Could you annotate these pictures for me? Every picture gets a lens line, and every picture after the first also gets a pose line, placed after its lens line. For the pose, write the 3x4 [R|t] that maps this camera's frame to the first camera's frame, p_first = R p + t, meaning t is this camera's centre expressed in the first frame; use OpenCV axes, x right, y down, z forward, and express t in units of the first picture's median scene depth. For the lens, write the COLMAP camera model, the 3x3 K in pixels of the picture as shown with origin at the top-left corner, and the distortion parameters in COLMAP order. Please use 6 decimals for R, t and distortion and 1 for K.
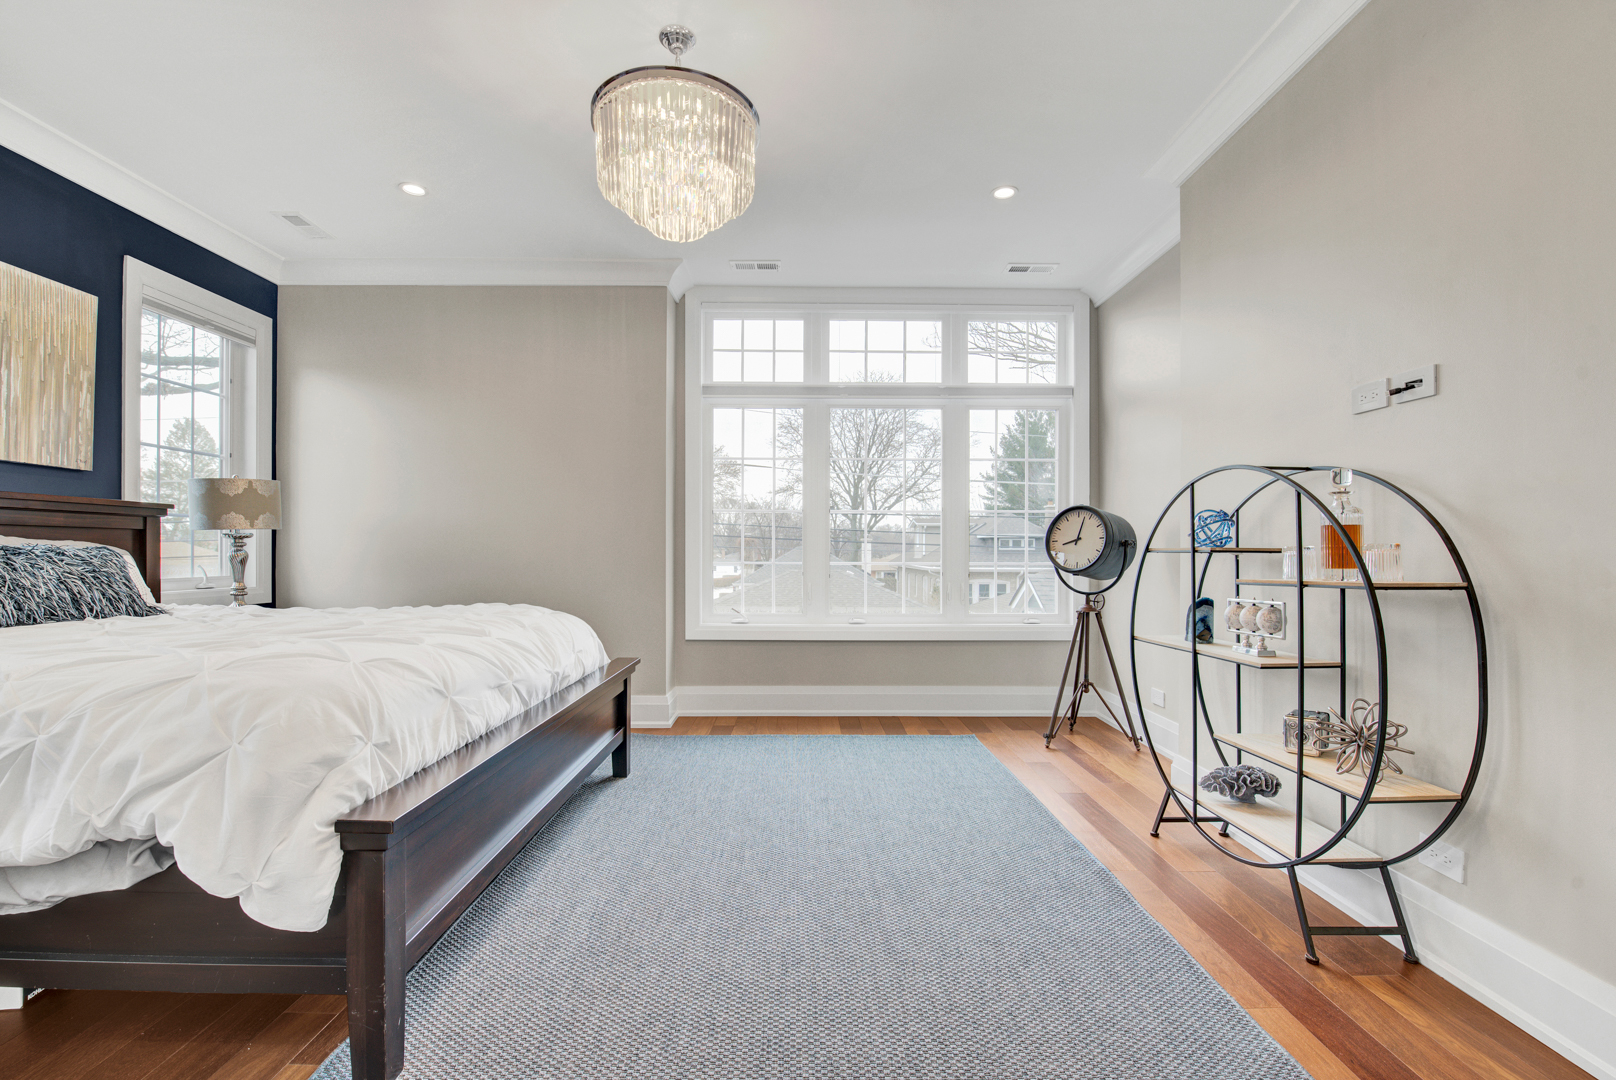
lens RADIAL K [[695.5, 0, 798.0], [0, 695.5, 546.5], [0, 0, 1]] dist [0.003436, -0.013373]
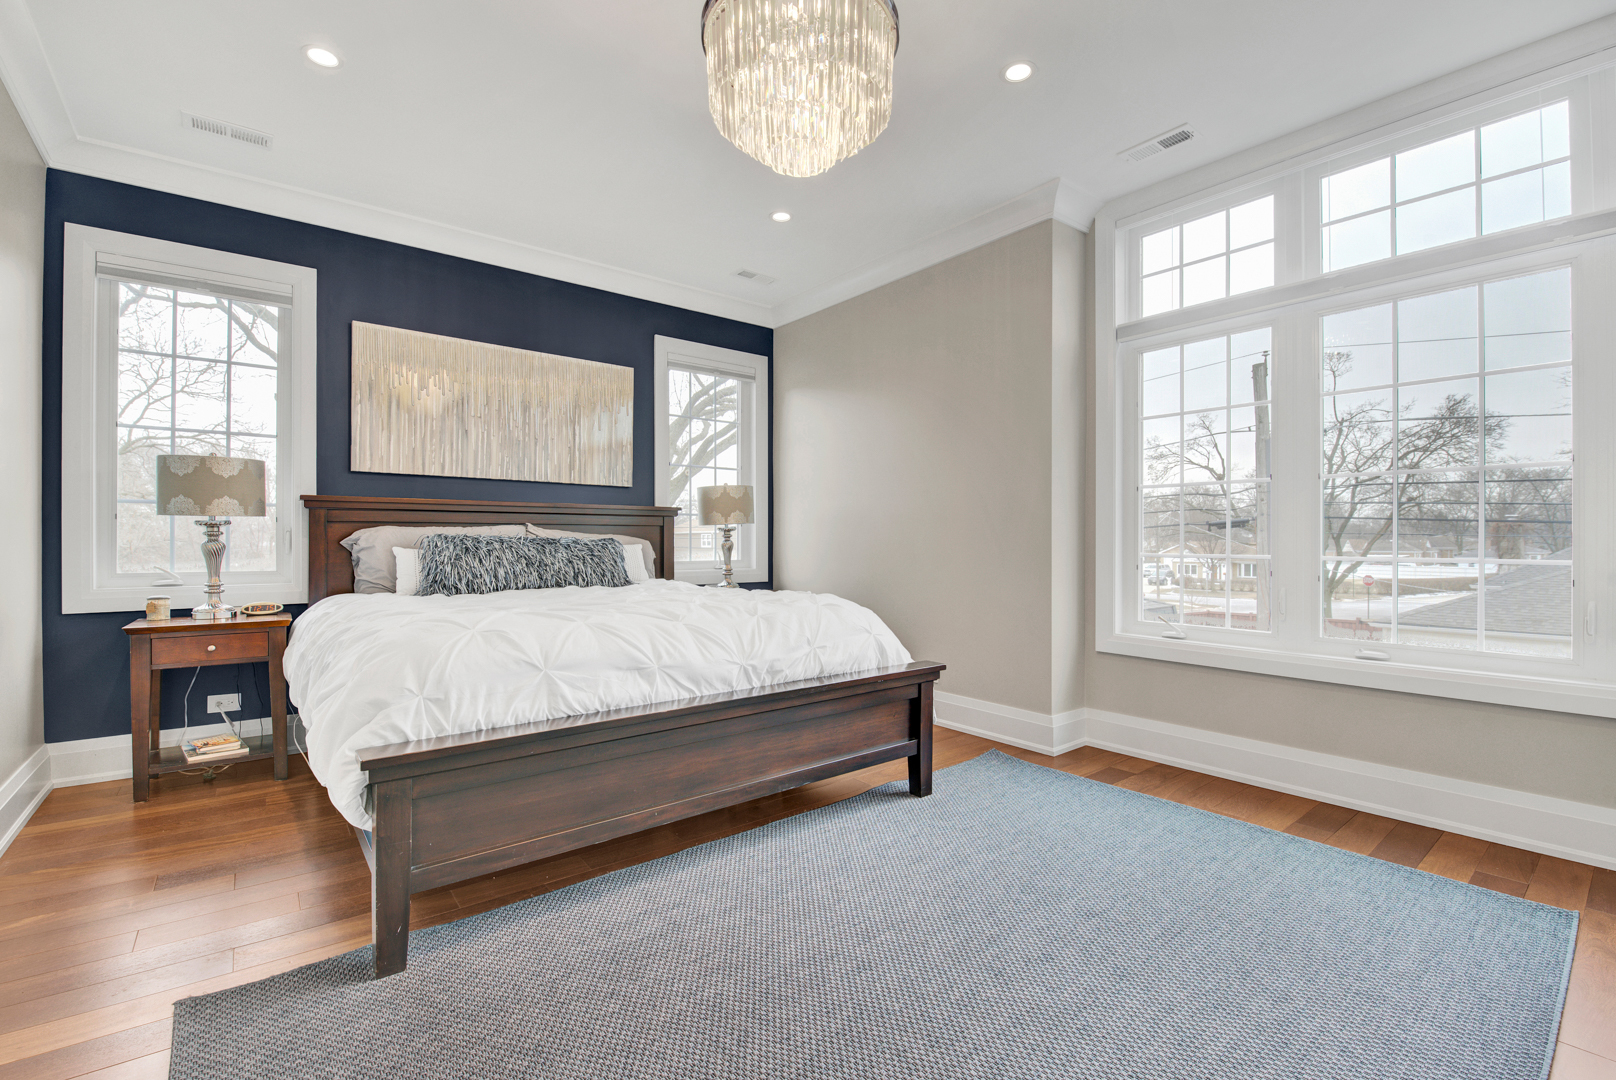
lens RADIAL K [[690.7, 0, 808.0], [0, 690.7, 540.0], [0, 0, 1]] dist [0.001228, -0.012549]
pose [[0.627875, -0.002367, -0.778311, 0.280857], [0.007033, 0.999972, 0.002633, 0.002203], [0.778283, -0.007127, 0.627874, 0.278782]]
